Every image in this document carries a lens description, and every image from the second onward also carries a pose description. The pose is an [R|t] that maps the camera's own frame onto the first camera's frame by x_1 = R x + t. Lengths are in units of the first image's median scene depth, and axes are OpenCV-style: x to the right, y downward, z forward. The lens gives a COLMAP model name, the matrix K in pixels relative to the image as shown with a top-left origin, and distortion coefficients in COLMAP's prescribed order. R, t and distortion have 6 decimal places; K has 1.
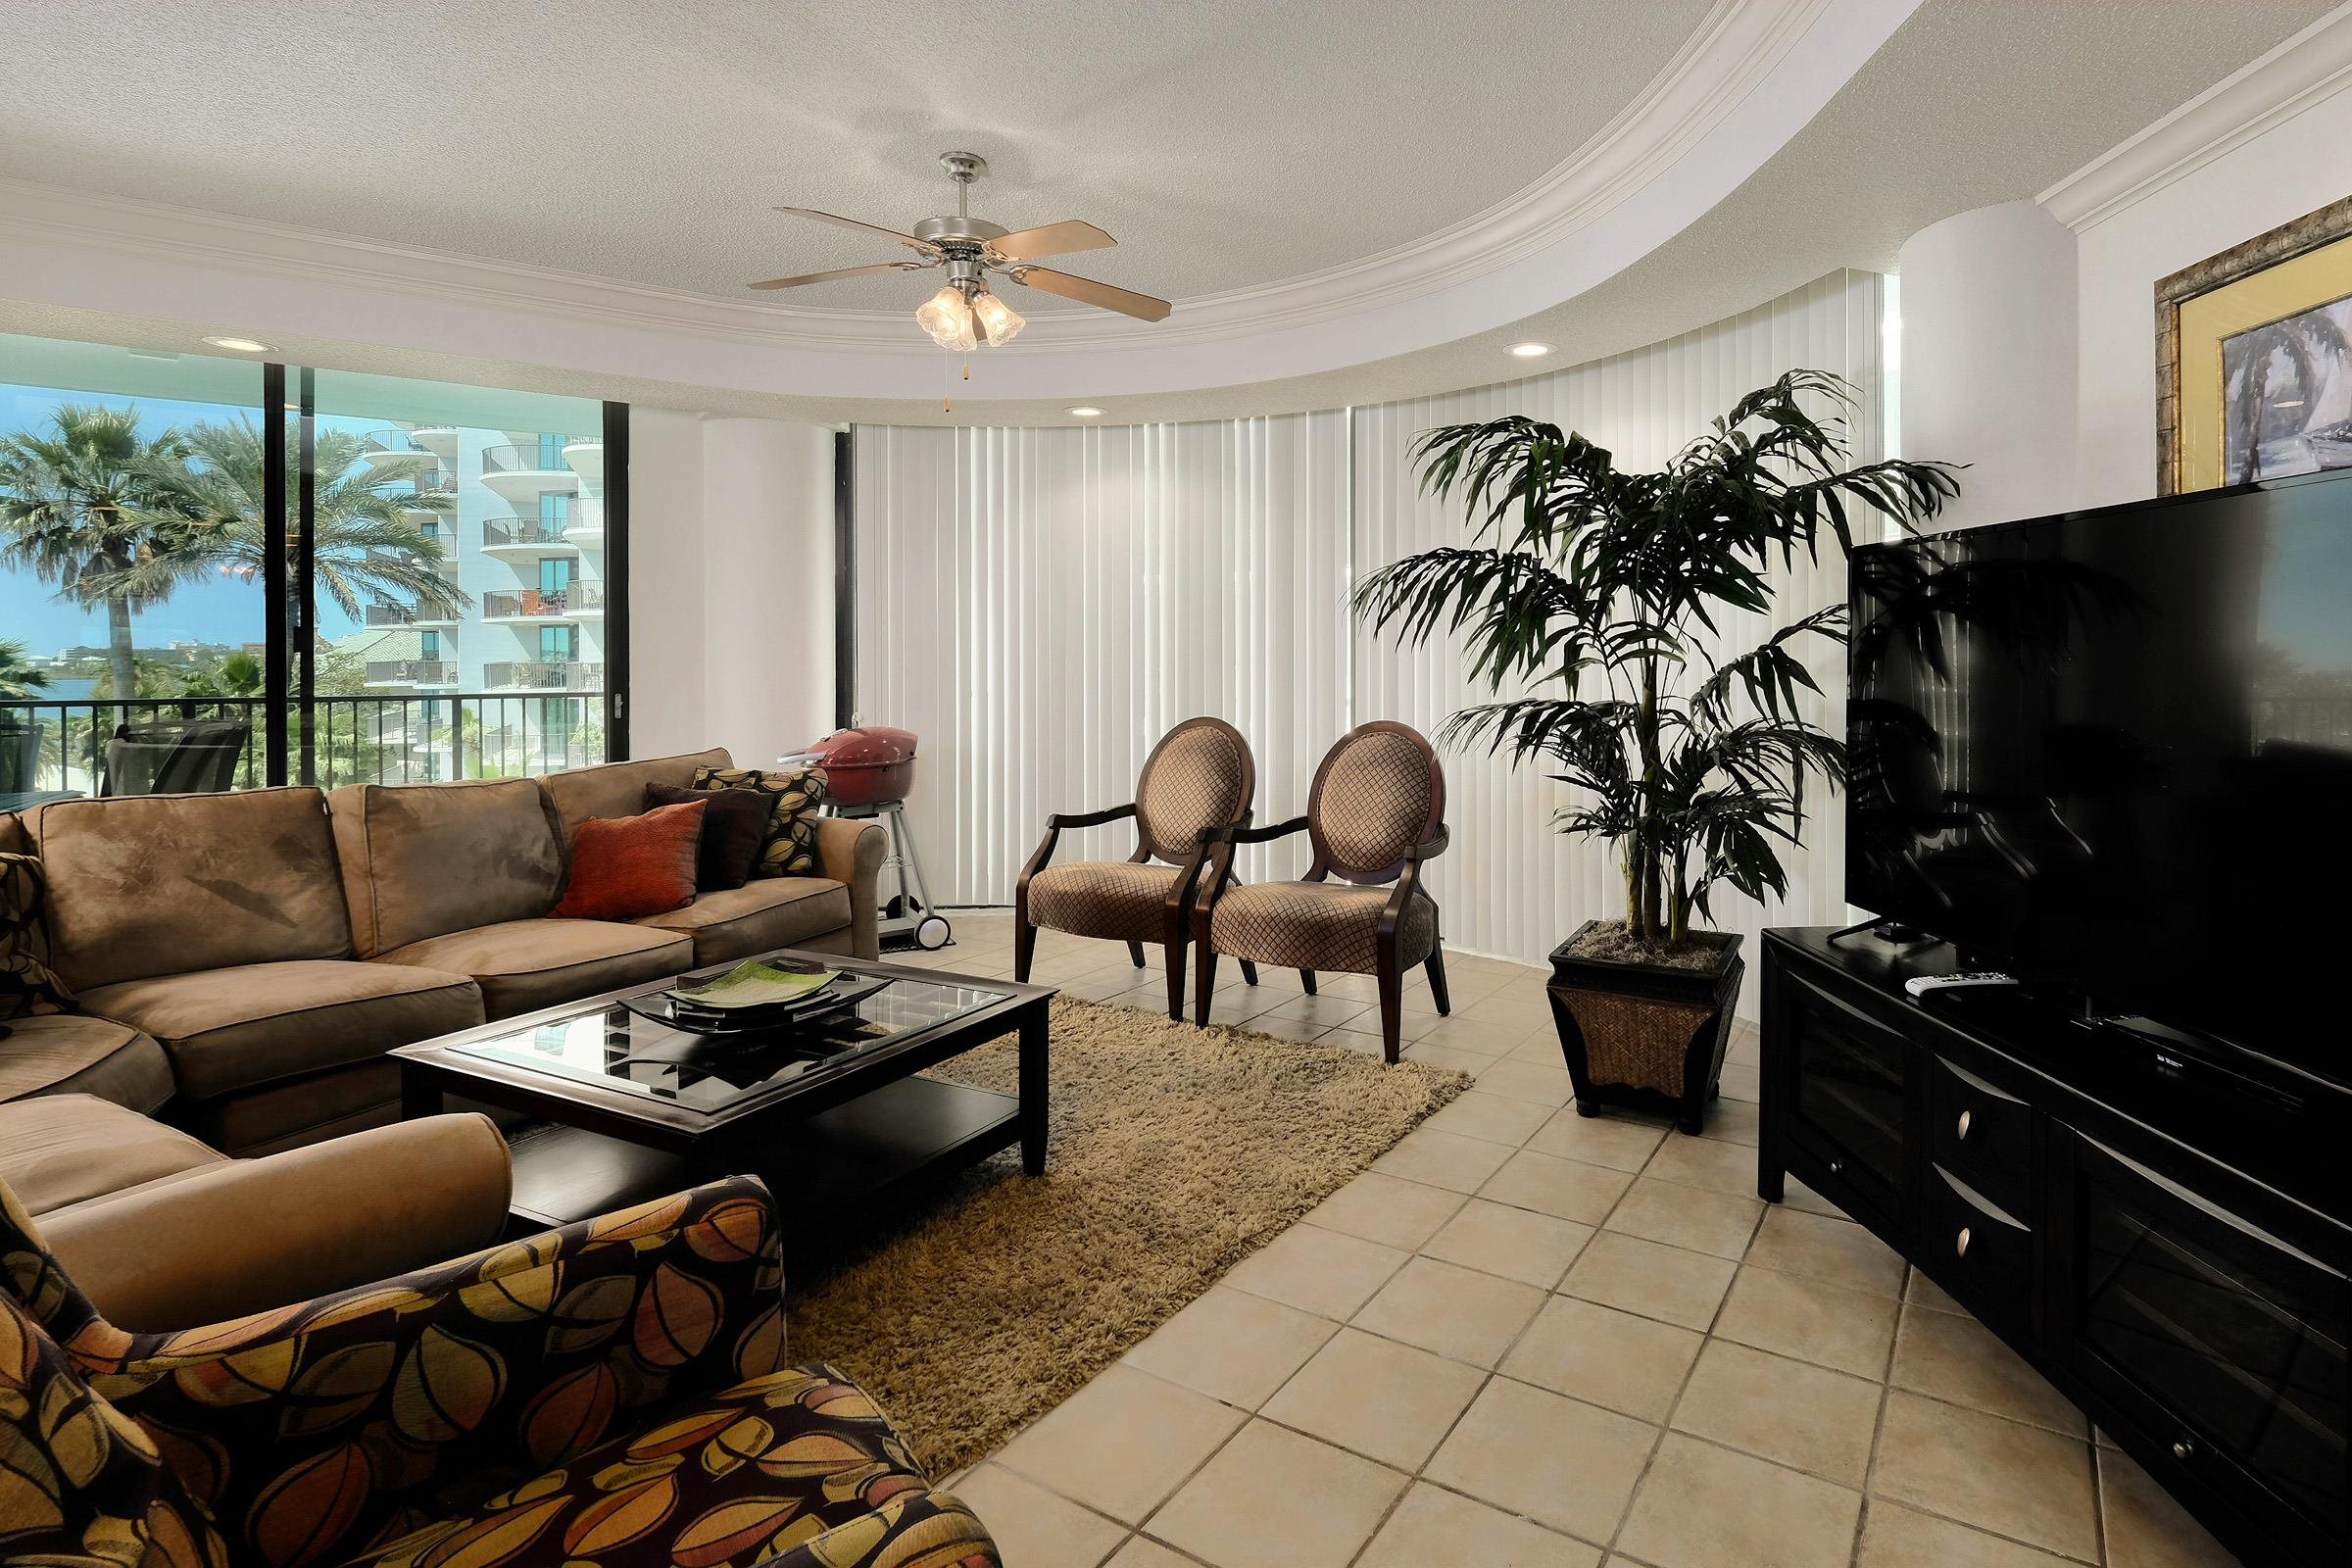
lens RADIAL K [[1174.1, 0, 1314.8], [0, 1174.1, 664.7], [0, 0, 1]] dist [-0.003999, 0.001315]
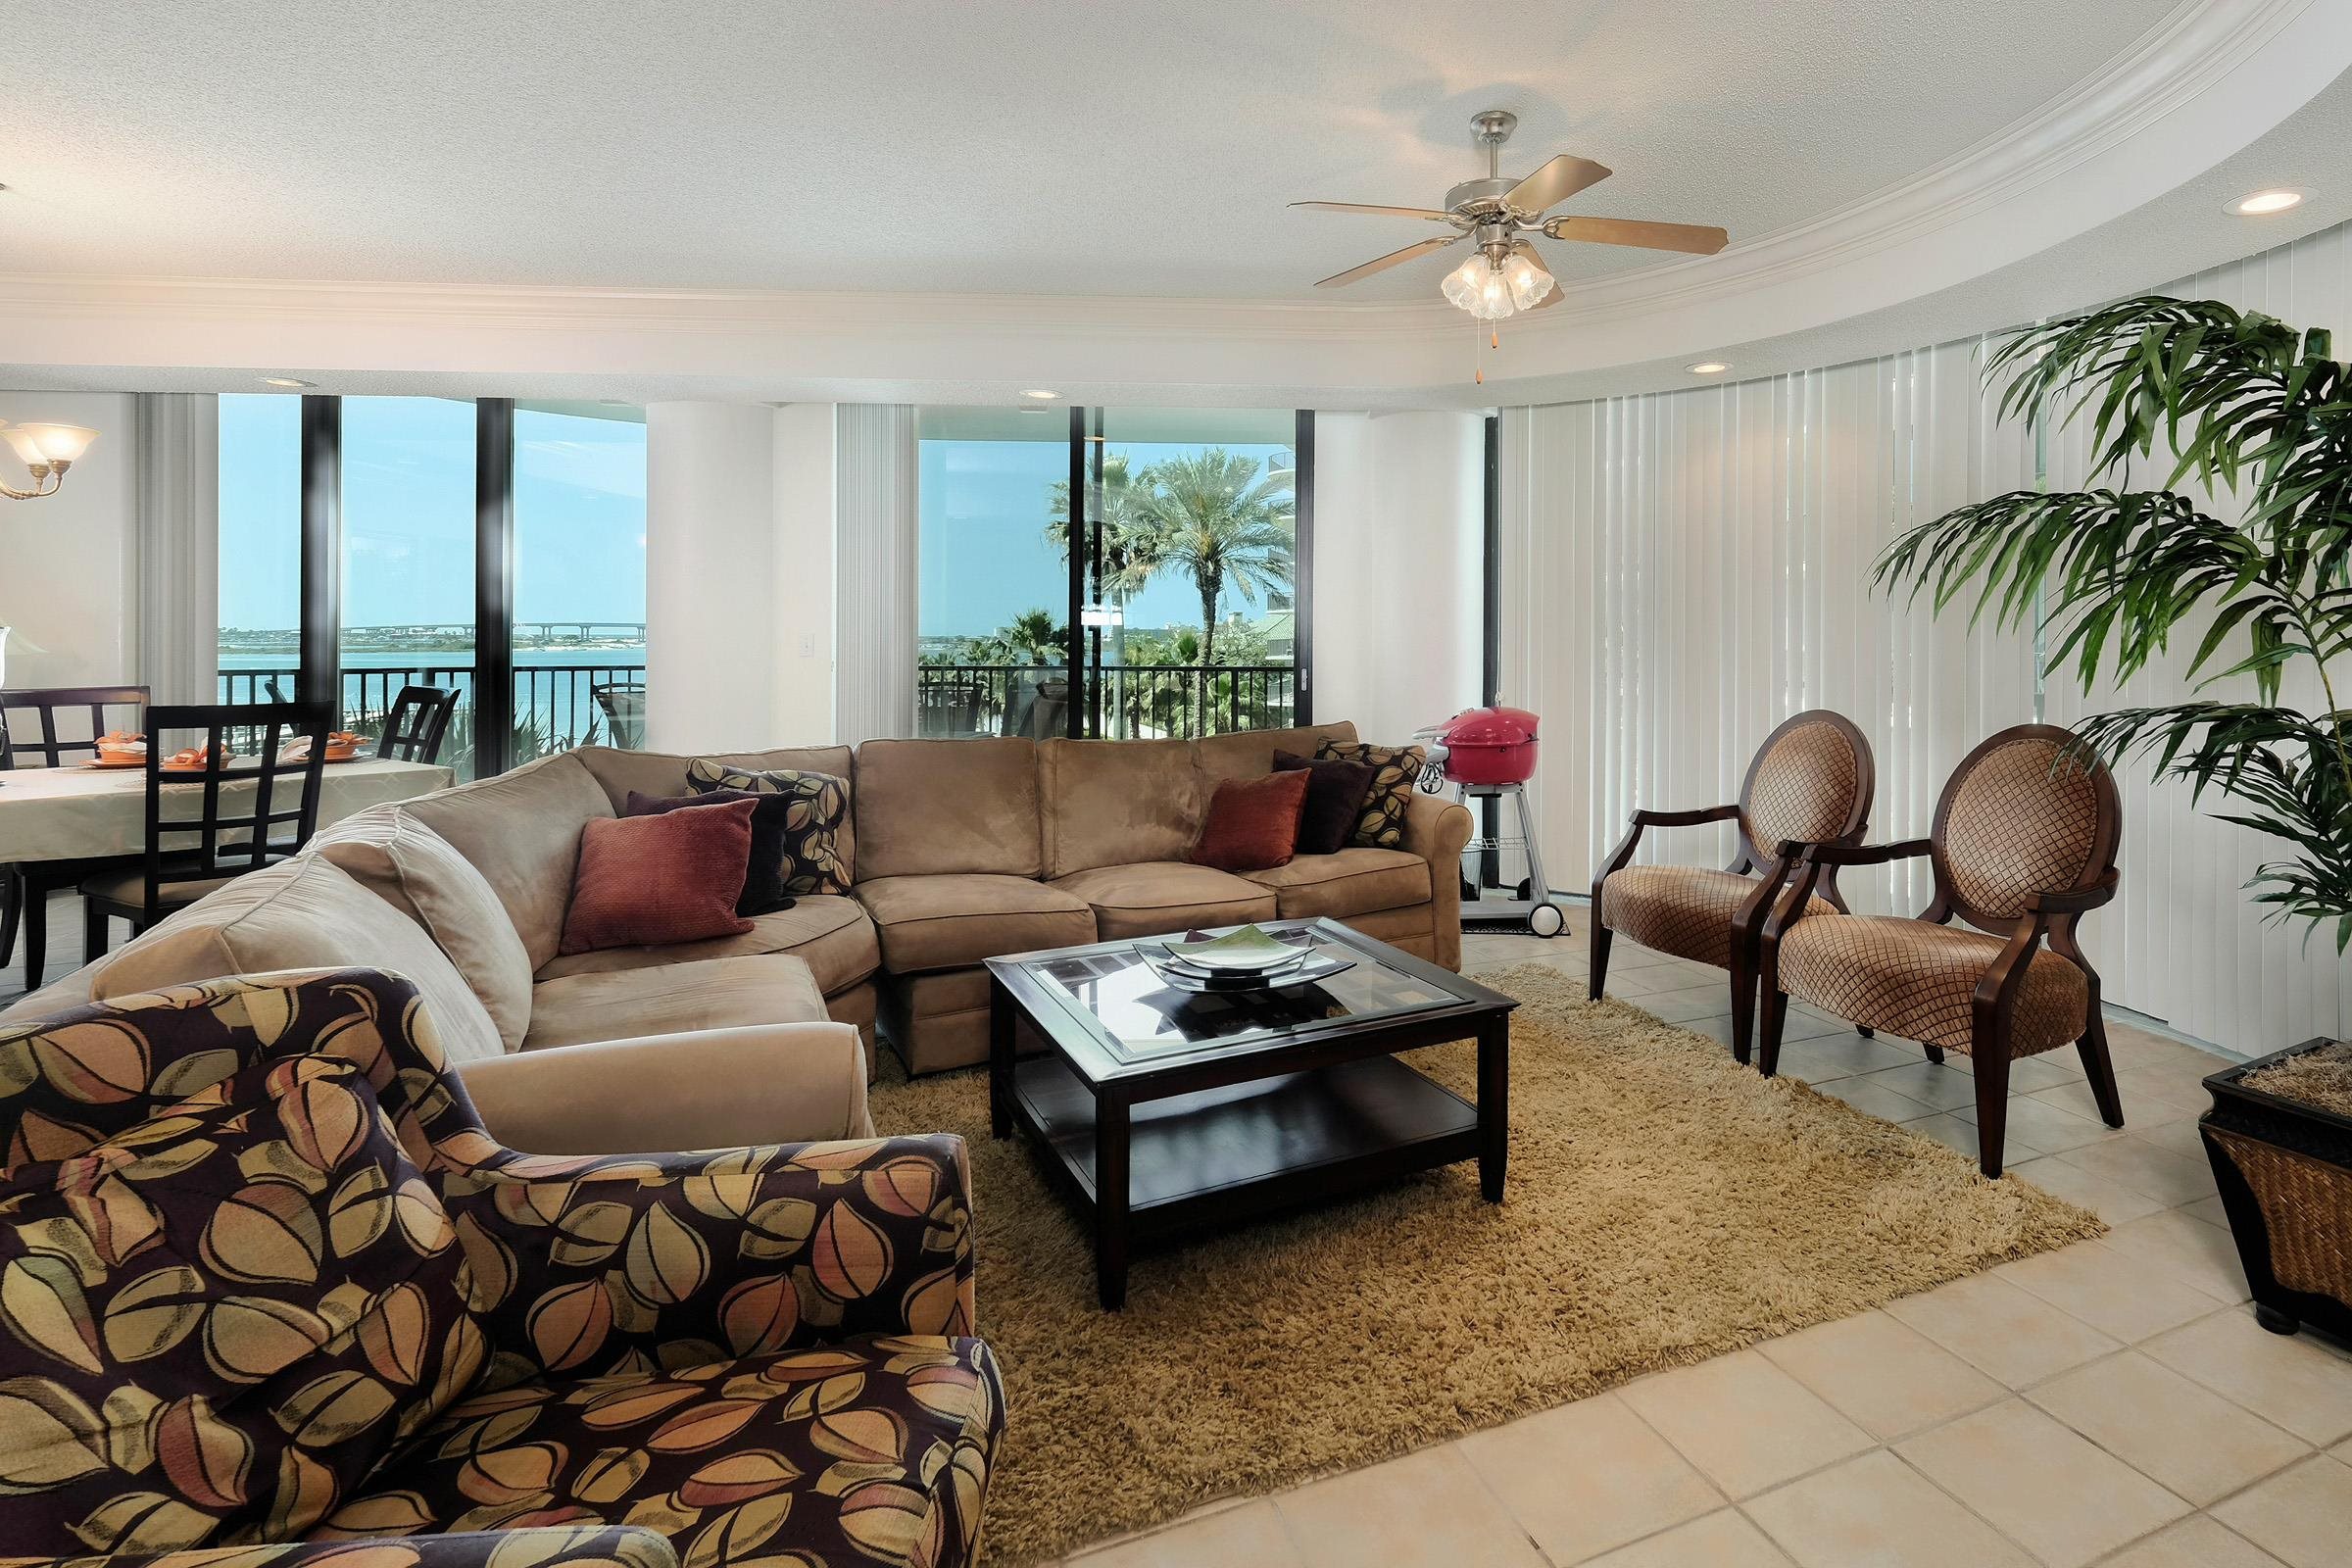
lens RADIAL K [[1204.0, 0, 1359.9], [0, 1204.0, 638.6], [0, 0, 1]] dist [-0.005394, 0.001145]
pose [[0.826494, 0.005215, -0.562921, 0.174872], [-0.008365, 0.999960, -0.003019, -0.002156], [0.562883, 0.007204, 0.826505, 0.135004]]
